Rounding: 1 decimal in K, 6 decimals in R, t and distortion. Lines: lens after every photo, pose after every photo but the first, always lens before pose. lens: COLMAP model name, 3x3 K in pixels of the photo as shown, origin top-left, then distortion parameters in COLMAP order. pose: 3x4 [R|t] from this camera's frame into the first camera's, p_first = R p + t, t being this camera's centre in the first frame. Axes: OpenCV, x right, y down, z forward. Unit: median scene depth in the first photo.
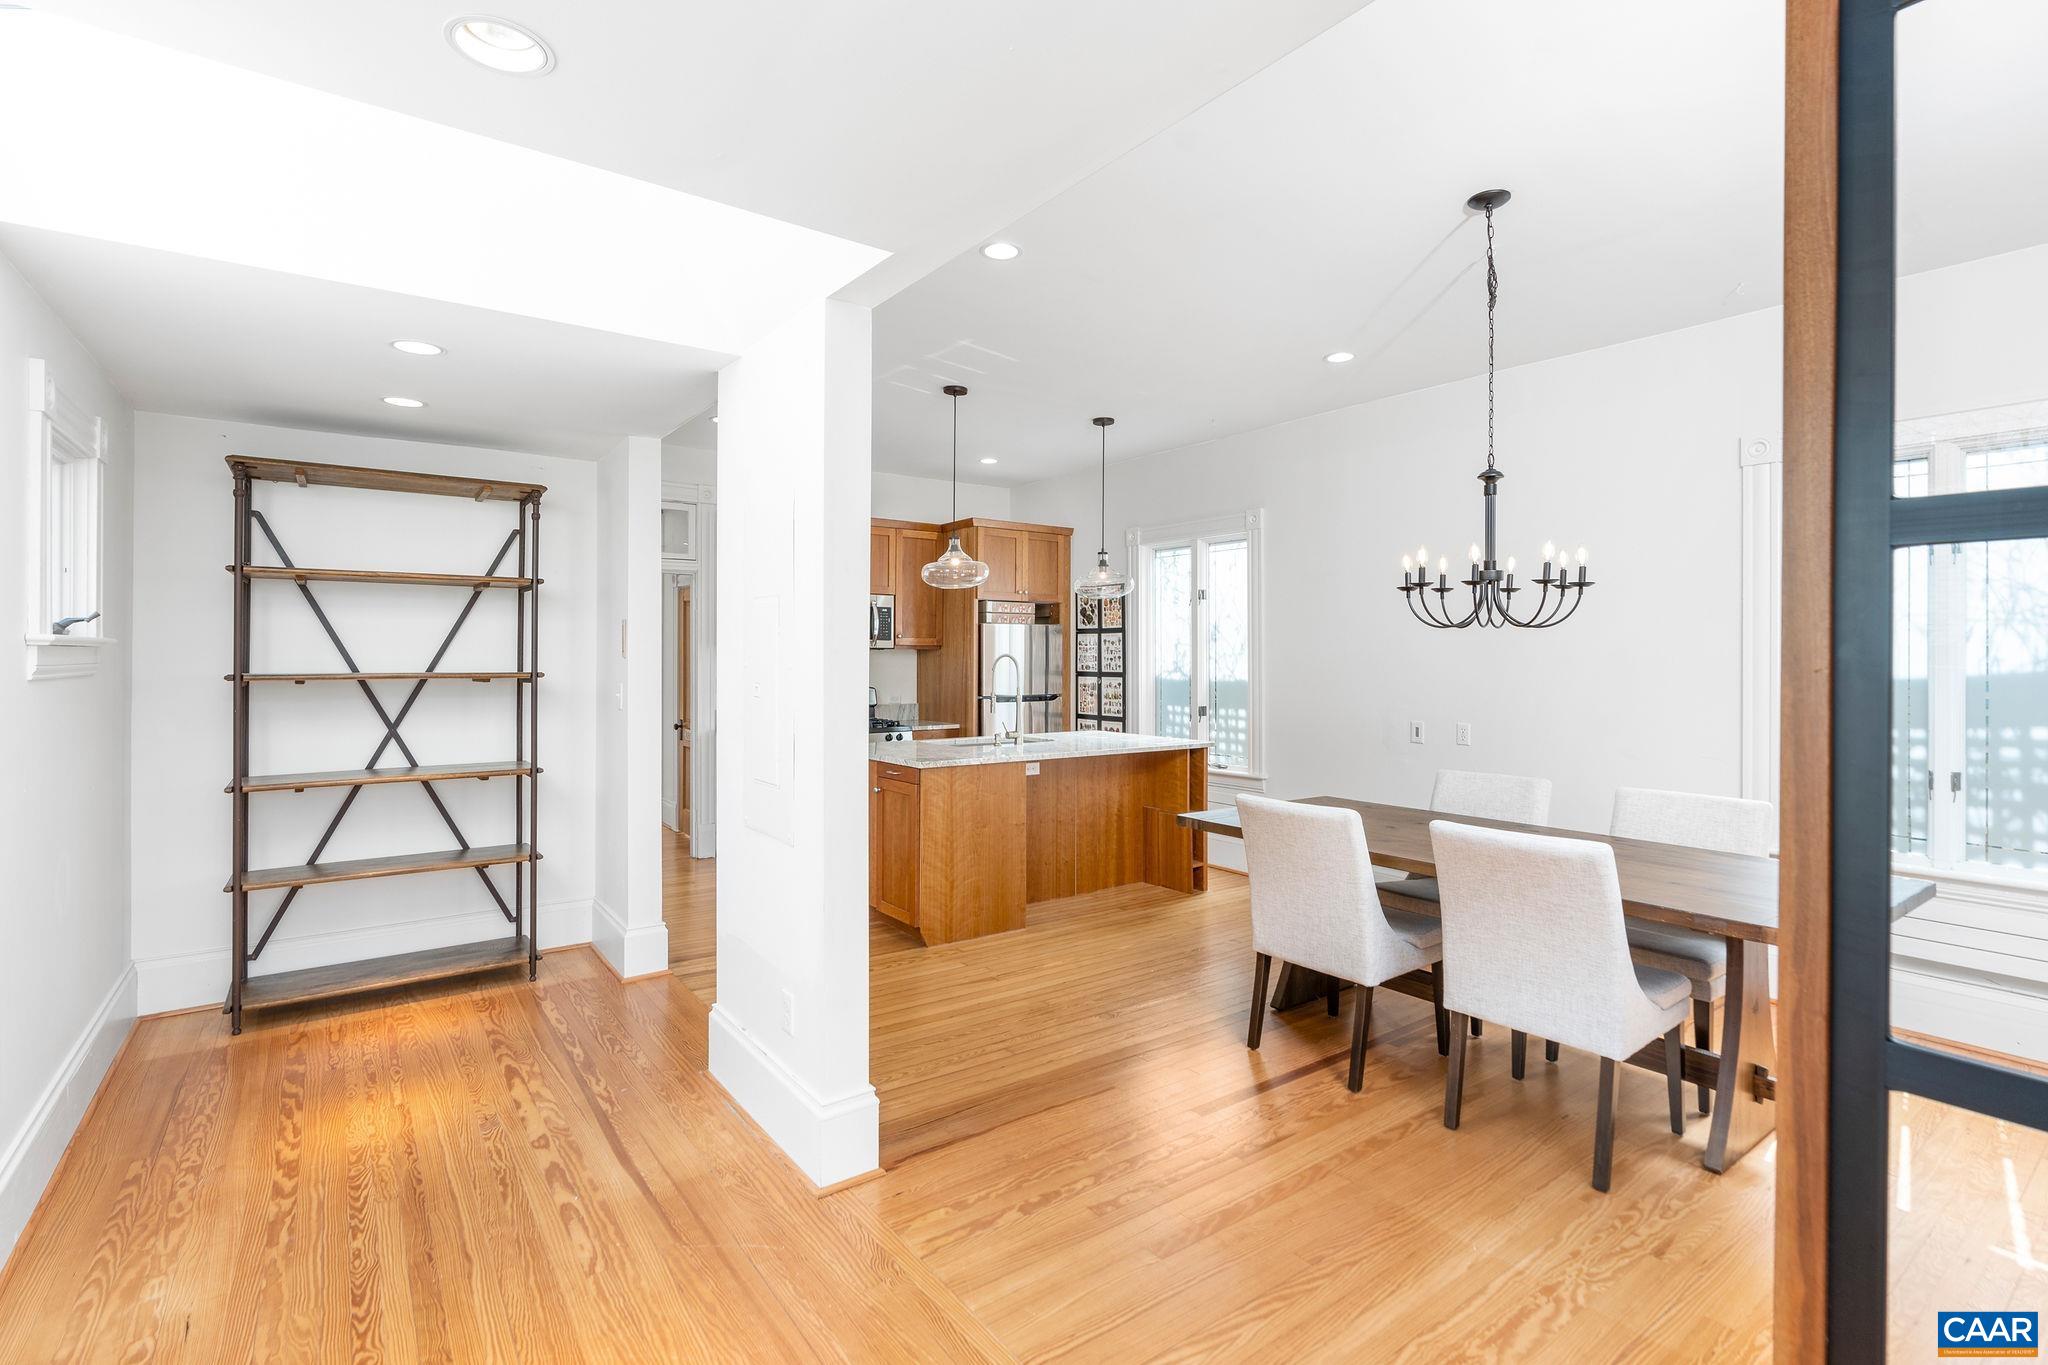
lens RADIAL K [[947.0, 0, 1010.7], [0, 947.0, 651.2], [0, 0, 1]] dist [-0.004265, -0.000320]
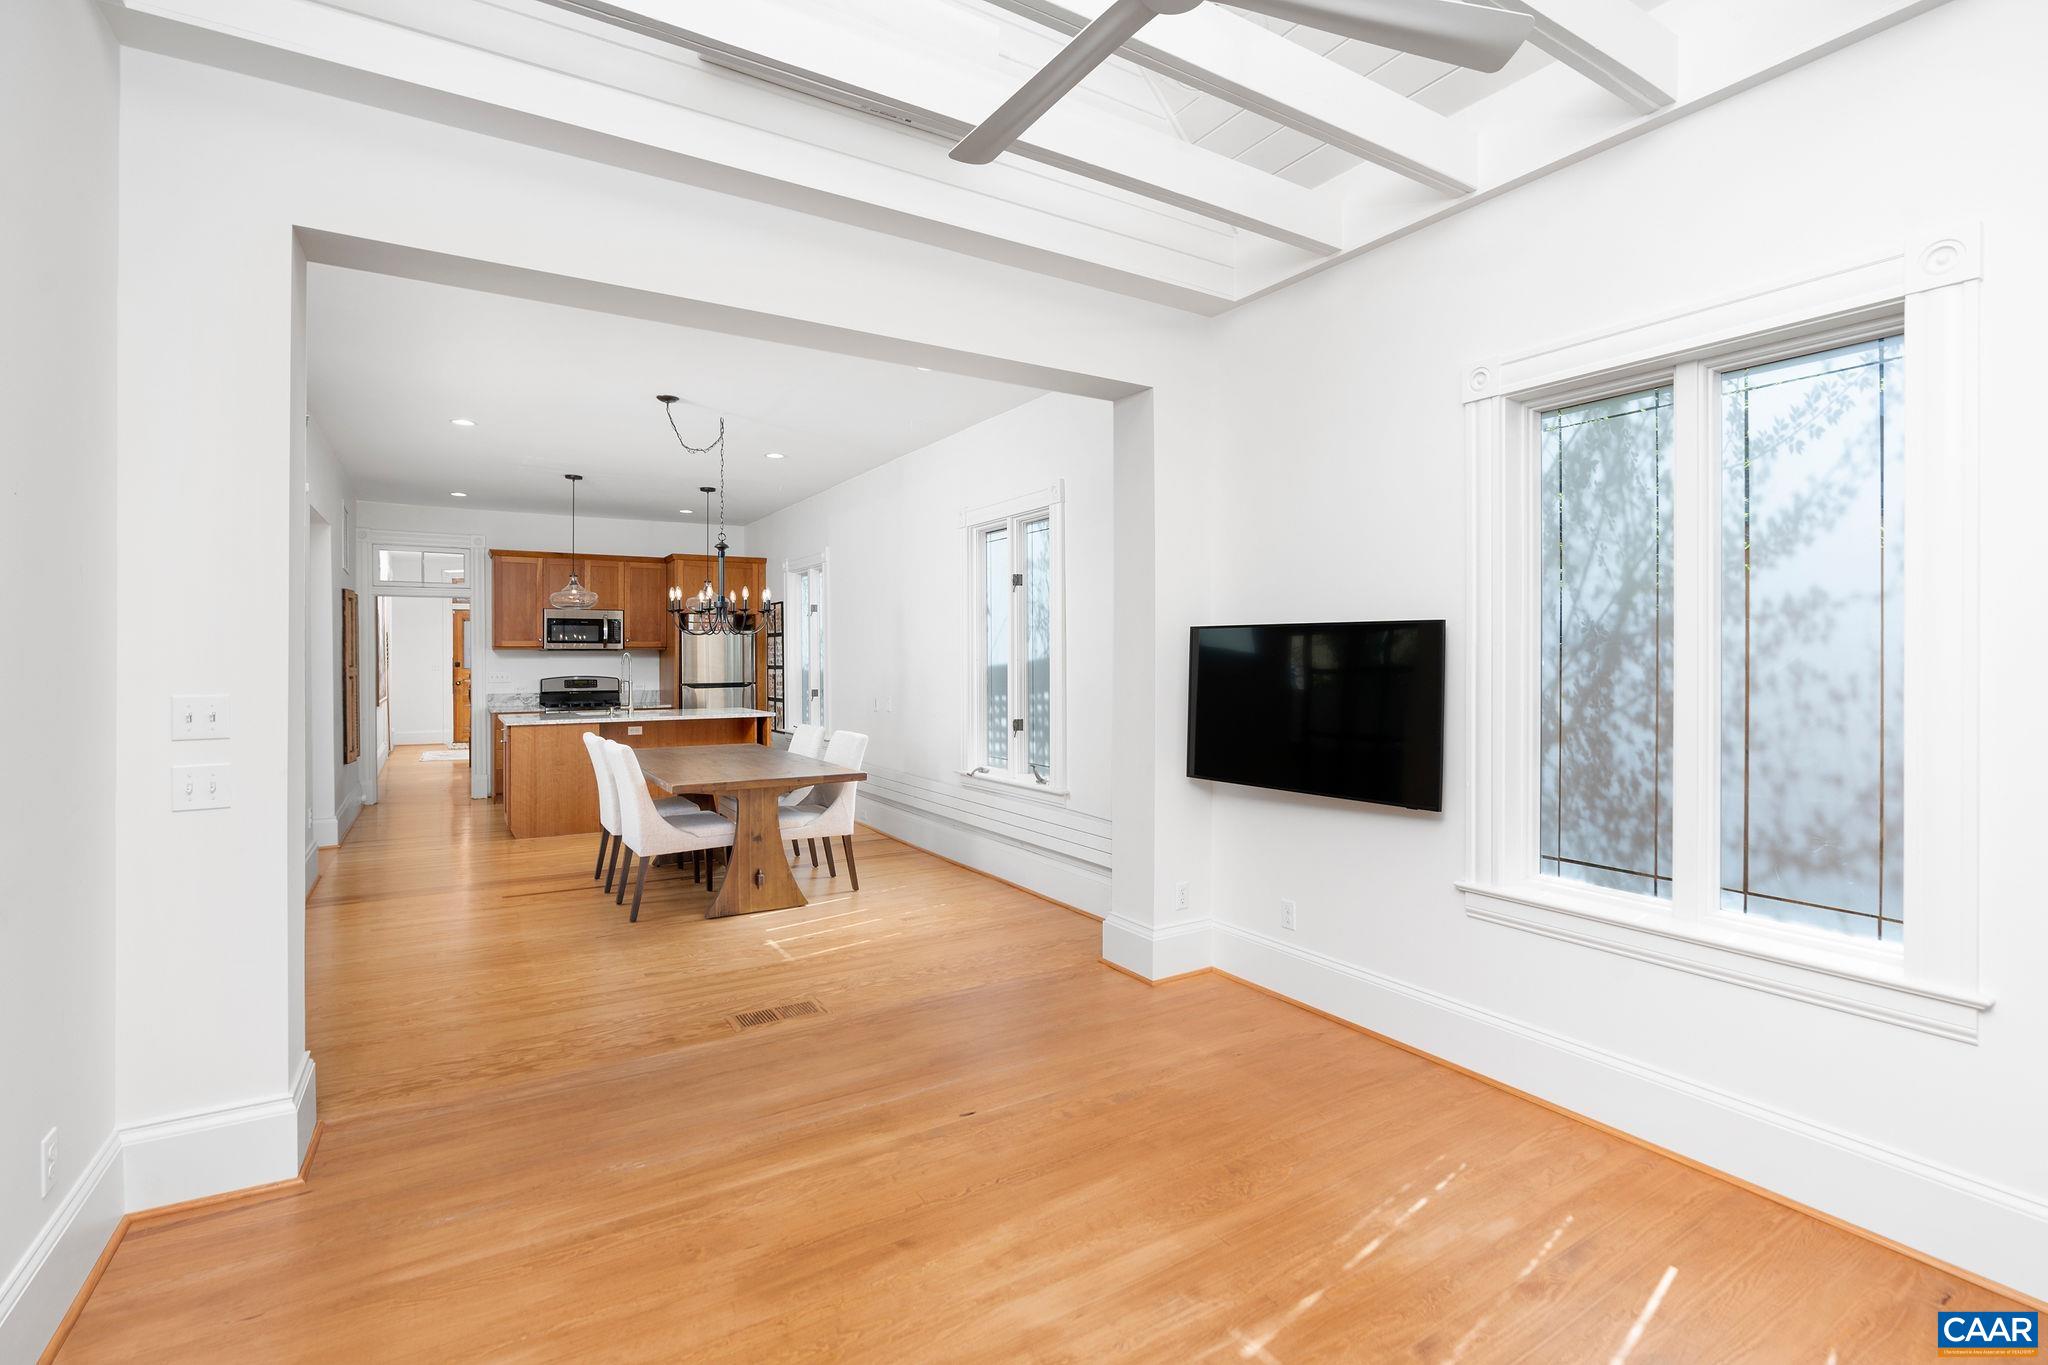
lens RADIAL K [[947.0, 0, 1010.7], [0, 947.0, 651.2], [0, 0, 1]] dist [-0.004265, -0.000320]
pose [[0.995211, -0.008960, -0.097342, 0.741812], [0.009122, 0.999958, 0.001214, 0.004197], [0.097327, -0.002096, 0.995250, -0.407048]]
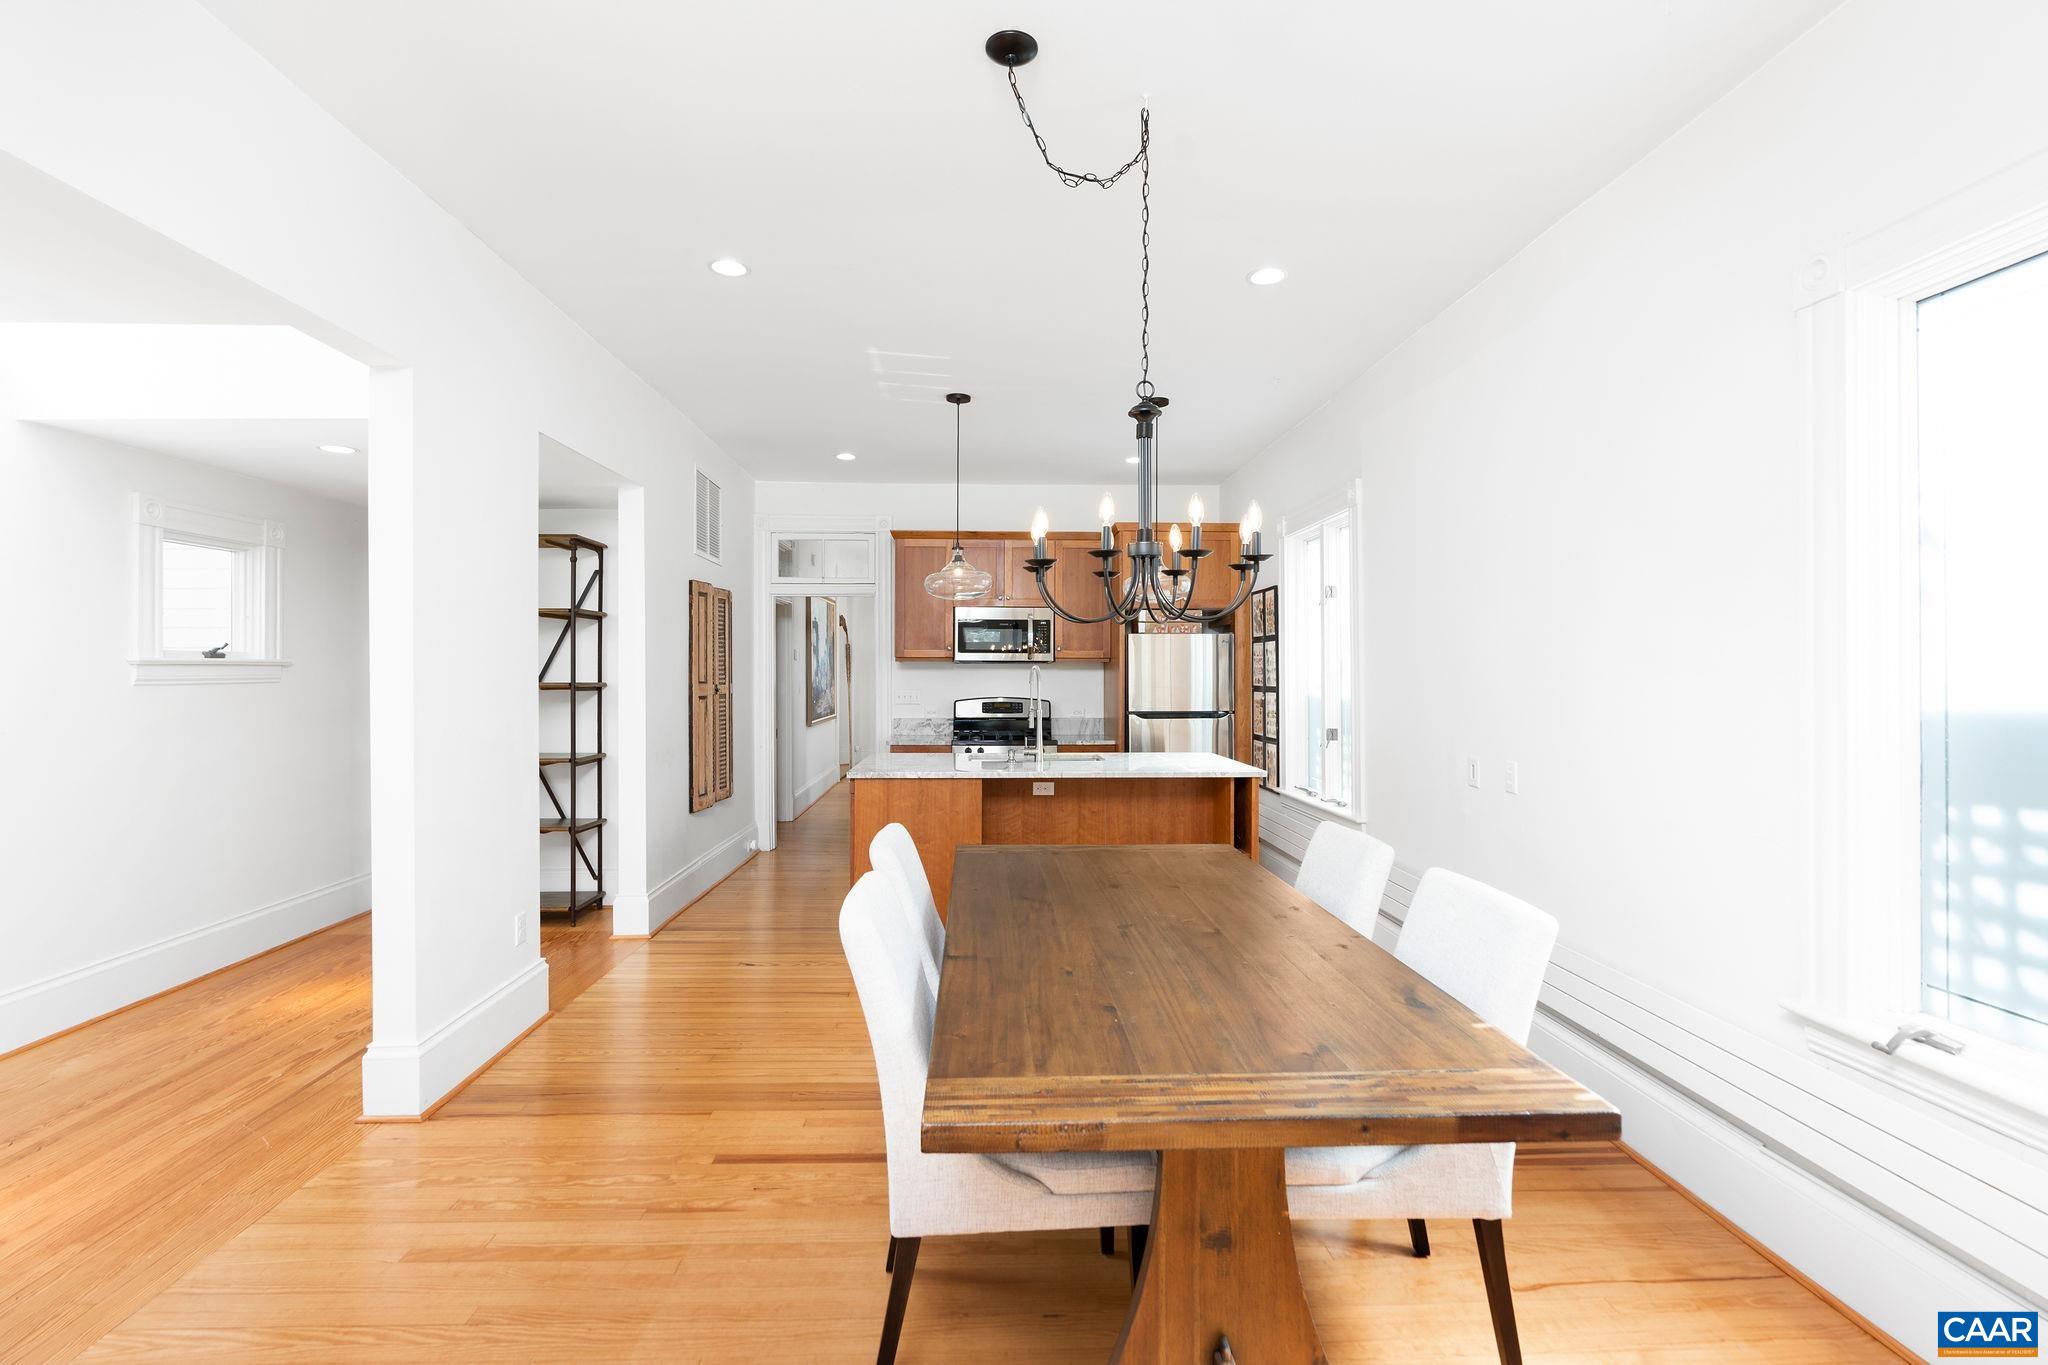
lens RADIAL K [[934.4, 0, 1020.9], [0, 934.4, 667.2], [0, 0, 1]] dist [0.000290, 0.000384]
pose [[0.829260, -0.005663, -0.558835, 0.514794], [0.006823, 0.999977, -0.000008, 0.003978], [0.558822, -0.003806, 0.829279, 0.219209]]
